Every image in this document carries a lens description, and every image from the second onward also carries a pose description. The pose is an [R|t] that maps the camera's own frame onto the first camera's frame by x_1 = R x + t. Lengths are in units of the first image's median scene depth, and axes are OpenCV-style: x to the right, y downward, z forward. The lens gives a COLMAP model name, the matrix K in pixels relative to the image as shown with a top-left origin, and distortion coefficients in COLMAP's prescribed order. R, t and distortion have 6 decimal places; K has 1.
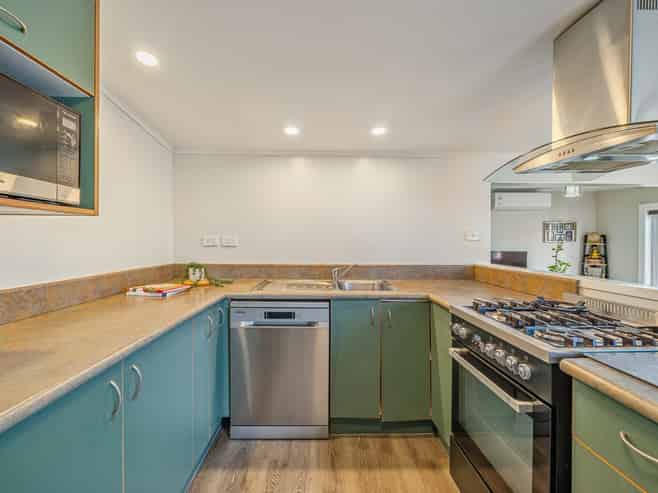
lens RADIAL K [[284.1, 0, 329.0], [0, 284.1, 246.5], [0, 0, 1]] dist [0.001066, -0.000056]
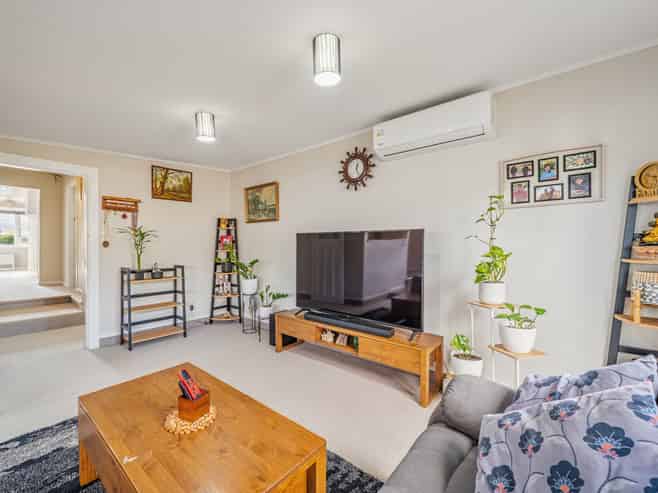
lens RADIAL K [[284.1, 0, 329.0], [0, 284.1, 246.5], [0, 0, 1]] dist [0.001066, -0.000056]
pose [[0.769650, -0.000832, -0.638465, 0.834615], [-0.017628, 0.999590, -0.022554, 0.056970], [0.638222, 0.028613, 0.769320, 0.508498]]
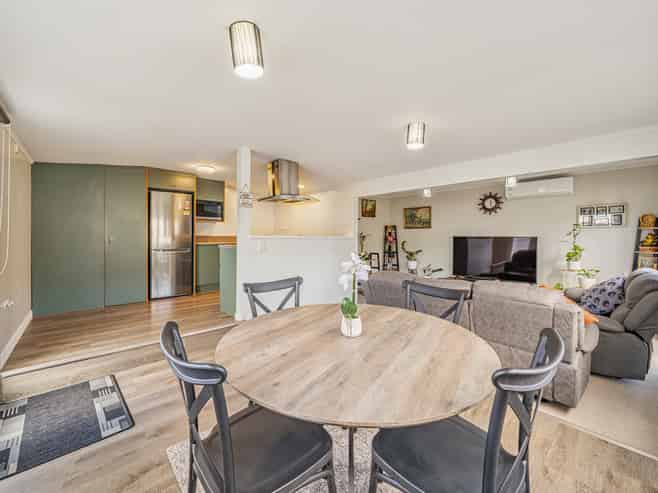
lens RADIAL K [[269.0, 0, 331.1], [0, 269.0, 240.5], [0, 0, 1]] dist [-0.002489, -0.000114]
pose [[0.680491, 0.008888, -0.732702, 0.857204], [-0.017969, 0.999828, -0.004560, 0.046003], [0.732536, 0.016269, 0.680534, -0.204486]]
